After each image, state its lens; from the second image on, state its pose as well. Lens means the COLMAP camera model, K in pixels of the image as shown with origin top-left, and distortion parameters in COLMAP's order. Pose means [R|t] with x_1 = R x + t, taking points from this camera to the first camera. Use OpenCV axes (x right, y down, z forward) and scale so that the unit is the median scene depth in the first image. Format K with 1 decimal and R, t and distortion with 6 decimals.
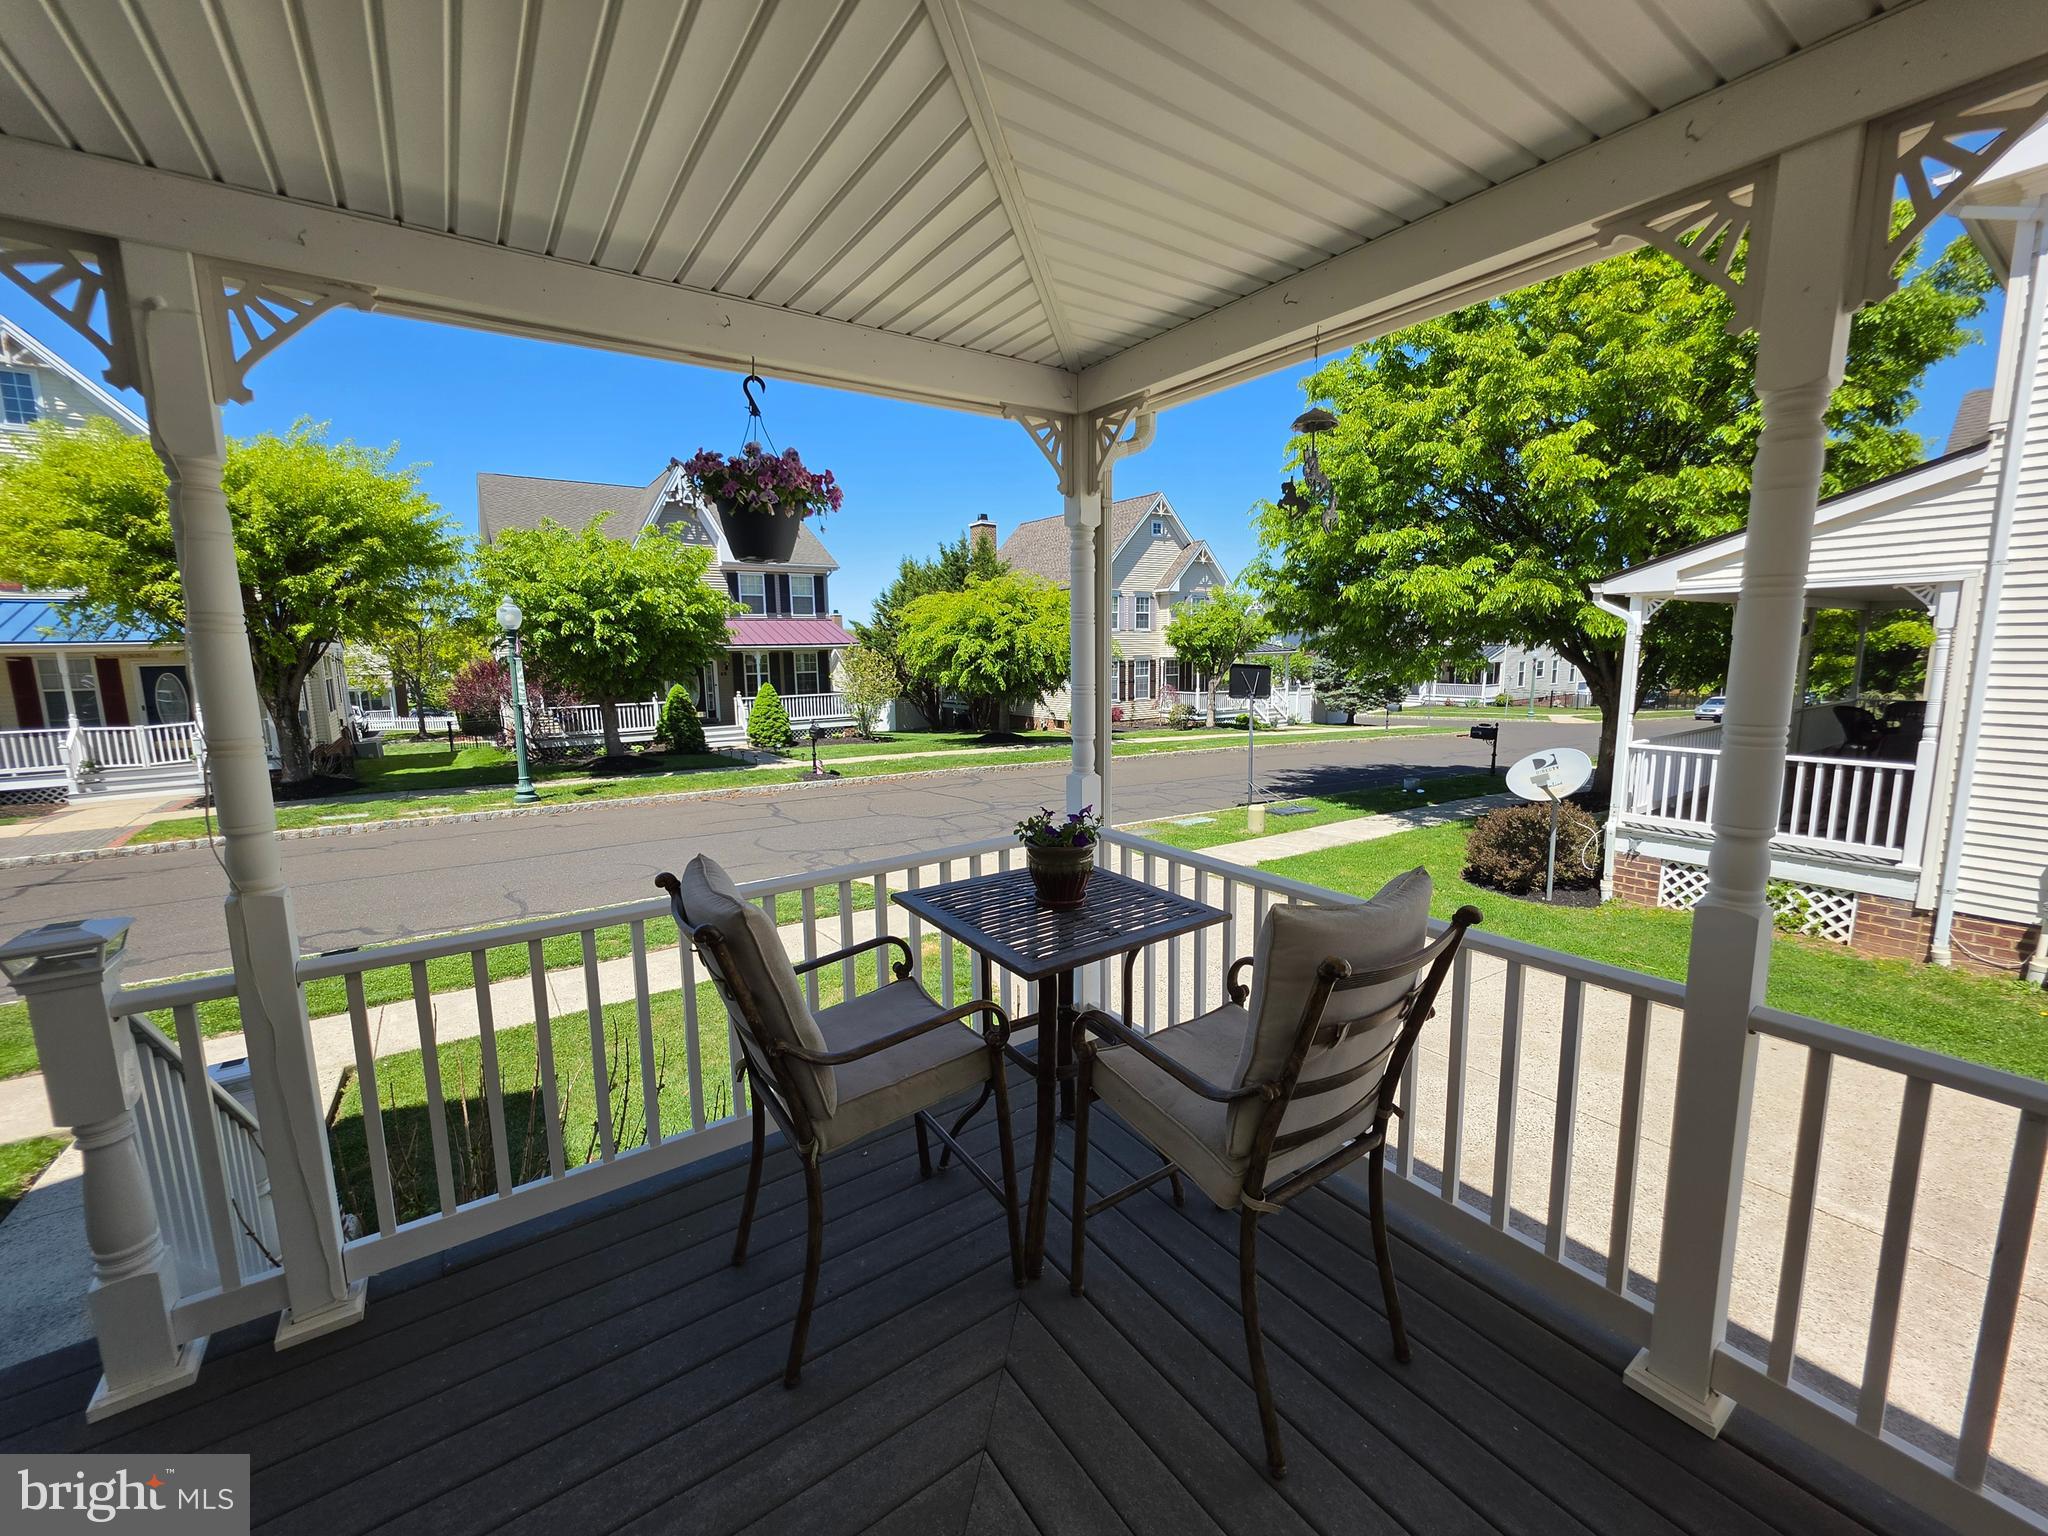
lens RADIAL K [[819.7, 0, 1024.0], [0, 819.7, 768.0], [0, 0, 1]] dist [-0.004745, 0.000333]
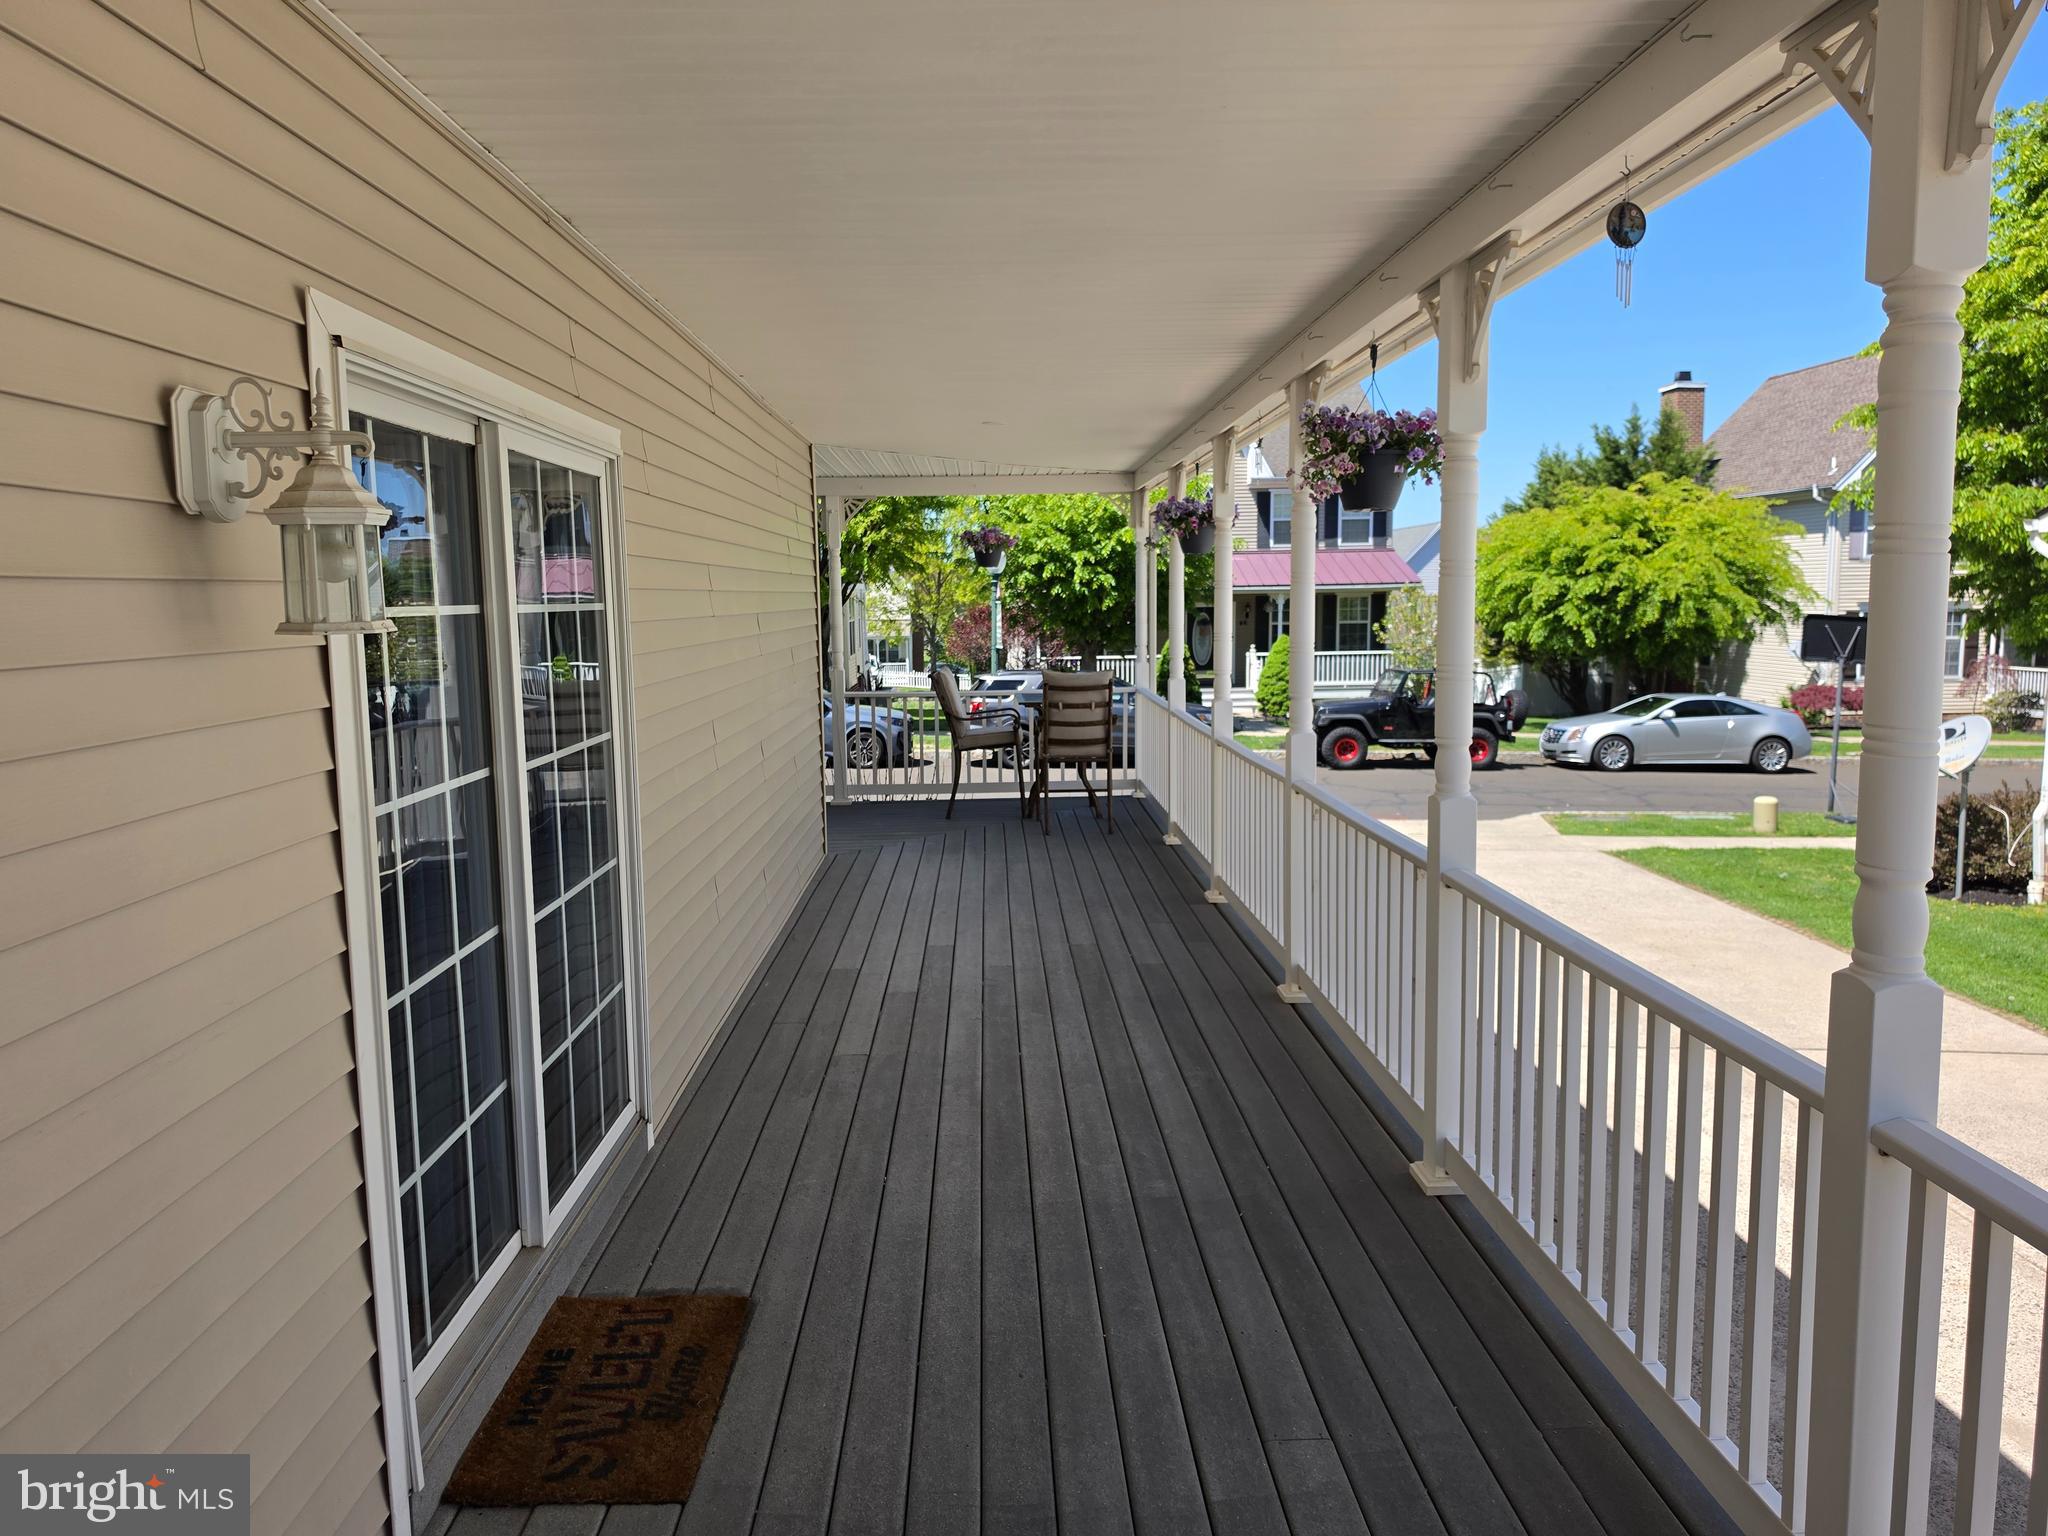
lens RADIAL K [[1429.7, 0, 972.1], [0, 1429.7, 766.0], [0, 0, 1]] dist [0.001911, -0.002964]
pose [[0.815273, 0.070004, -0.574830, 0.335342], [-0.080649, 0.996718, 0.006999, 0.050401], [0.573433, 0.040653, 0.818243, -0.396965]]
